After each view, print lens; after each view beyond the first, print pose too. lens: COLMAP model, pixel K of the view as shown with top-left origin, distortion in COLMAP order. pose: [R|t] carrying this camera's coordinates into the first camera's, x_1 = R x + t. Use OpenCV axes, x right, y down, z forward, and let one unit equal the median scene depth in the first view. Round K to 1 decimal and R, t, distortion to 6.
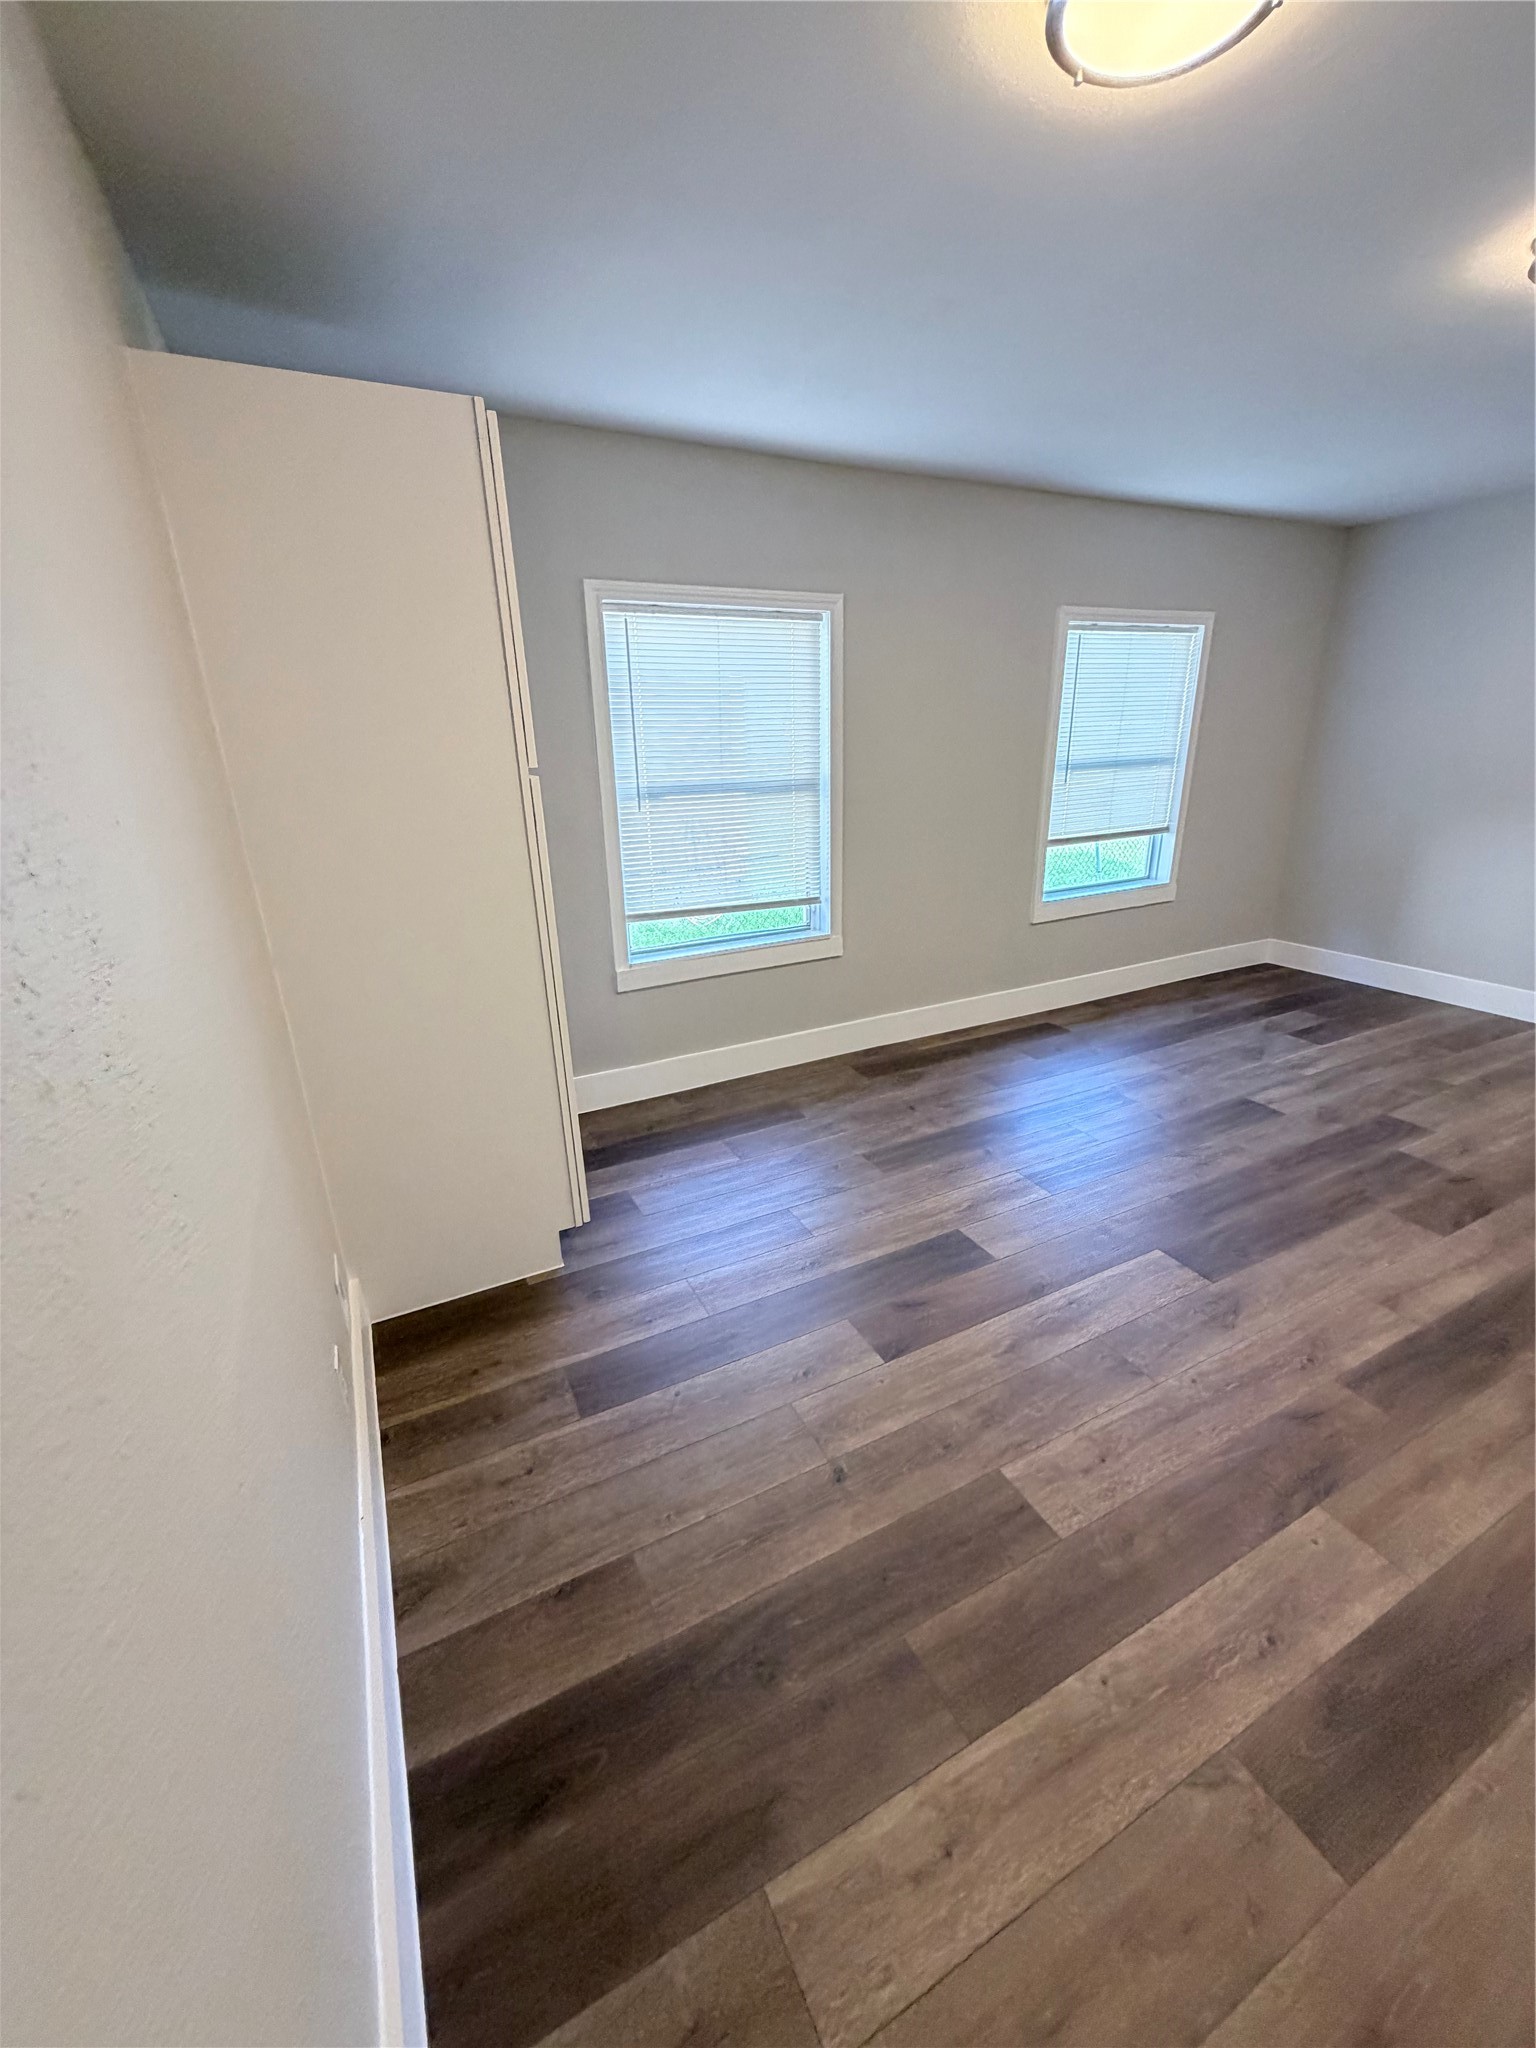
lens RADIAL K [[820.6, 0, 771.5], [0, 820.6, 1028.4], [0, 0, 1]] dist [-0.002115, 0.000734]
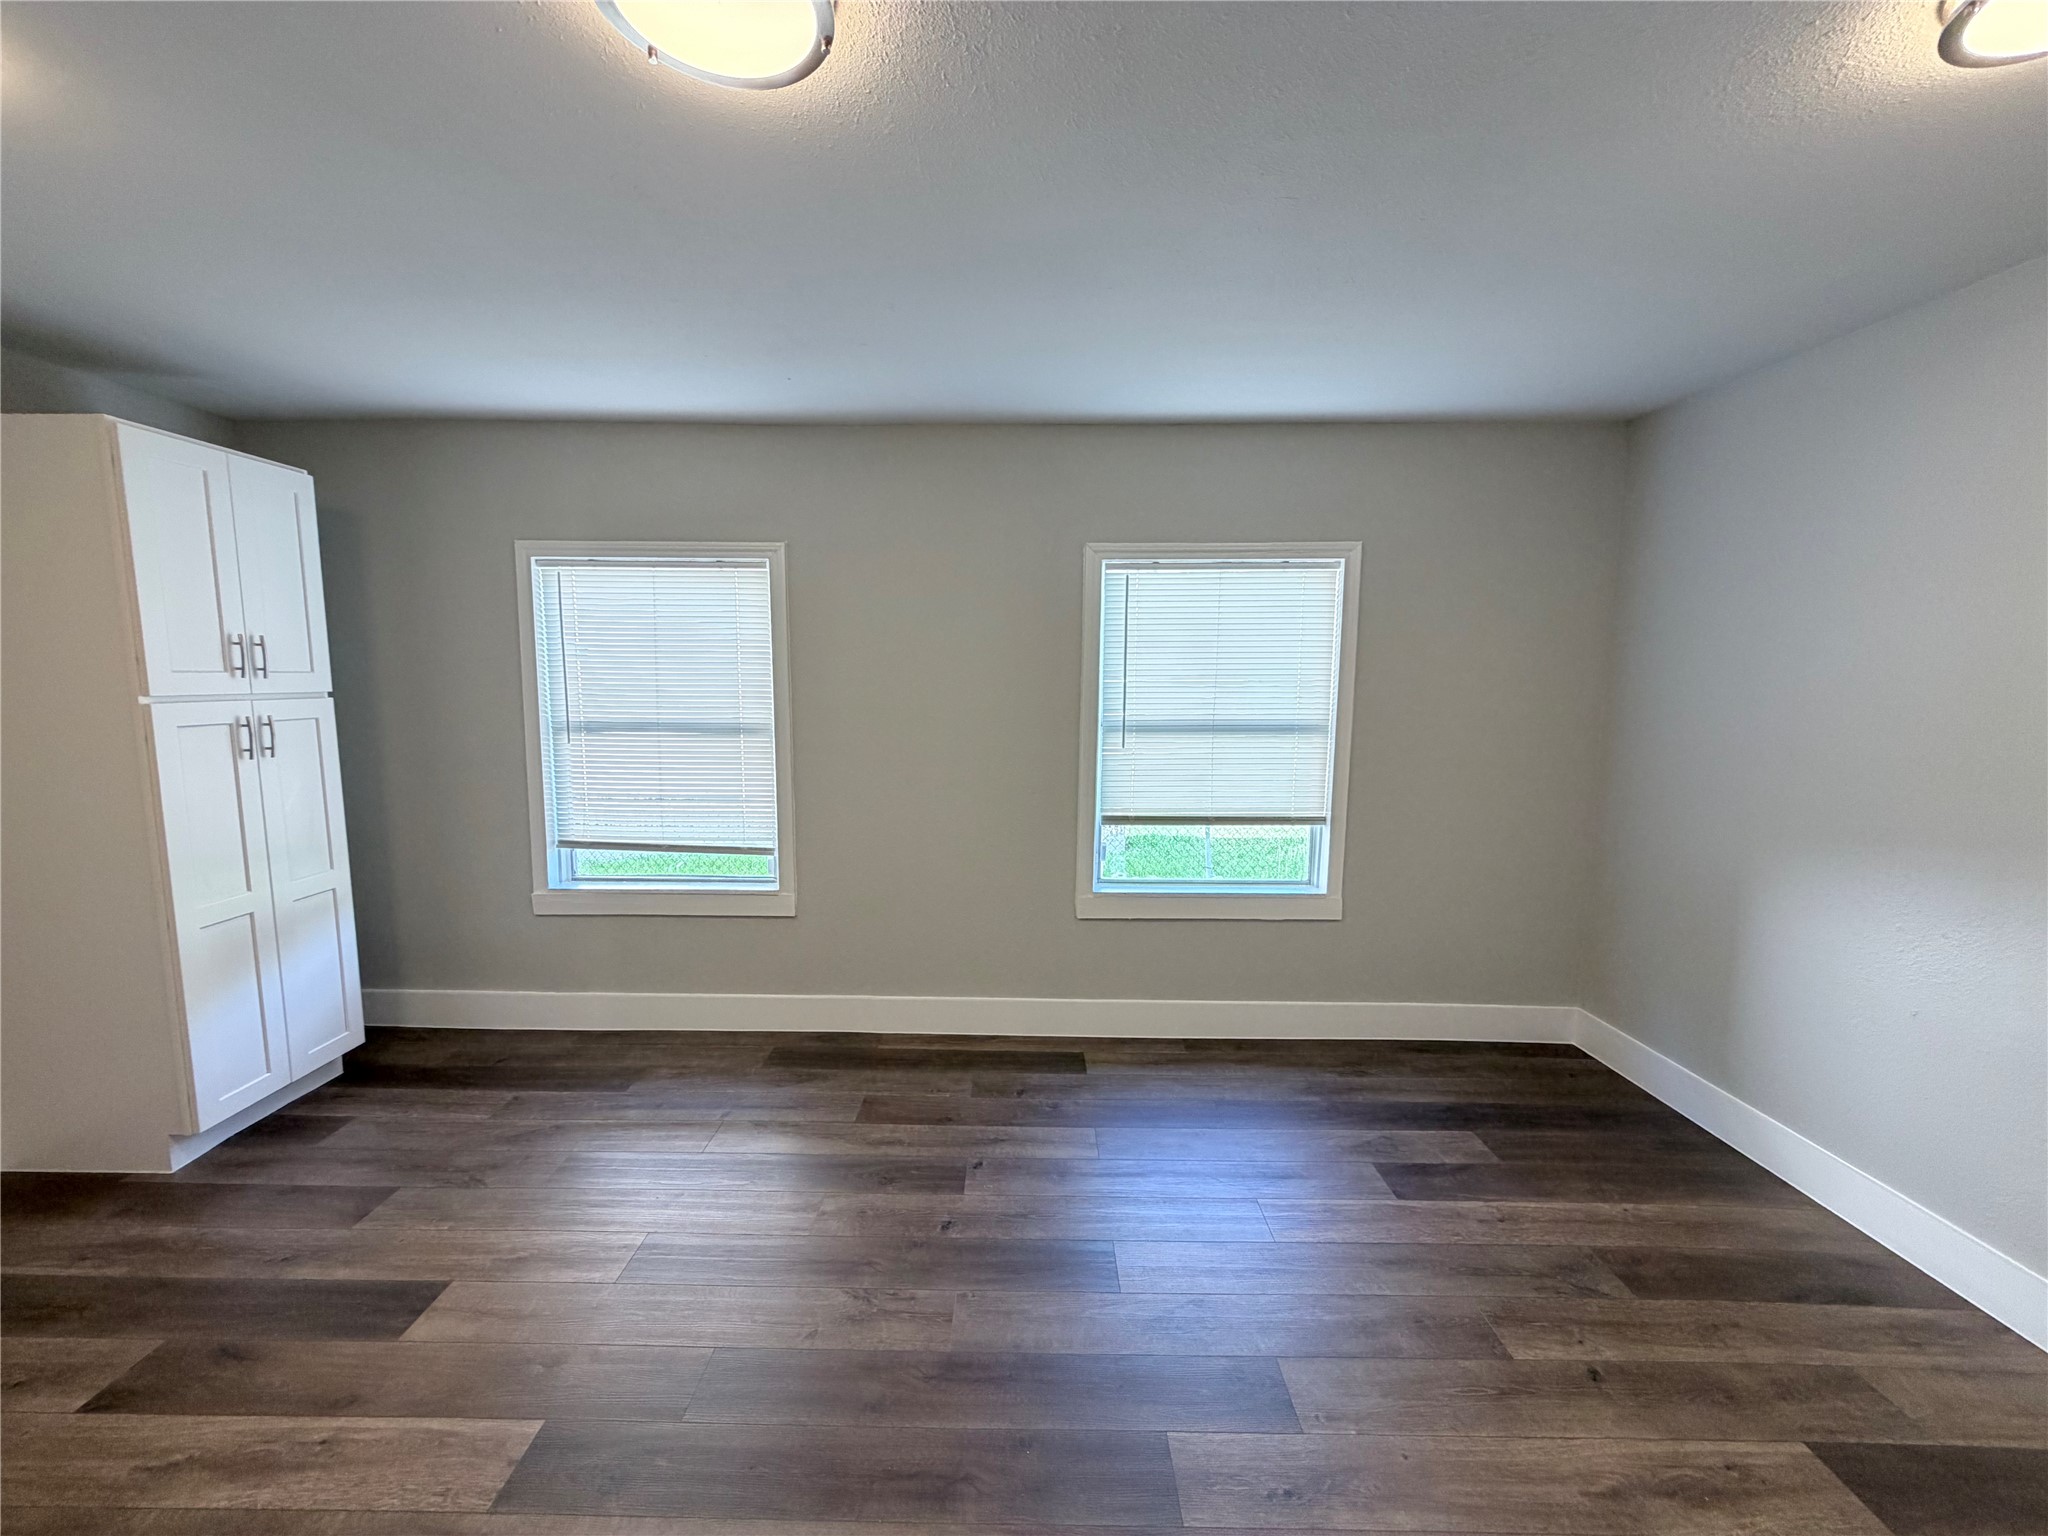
lens RADIAL K [[820.6, 0, 1016.8], [0, 820.6, 776.8], [0, 0, 1]] dist [-0.002115, 0.000734]
pose [[0.883718, 0.086190, -0.460014, 0.624303], [-0.186169, 0.966525, -0.176551, -0.111050], [0.429398, 0.241662, 0.870182, 0.267026]]
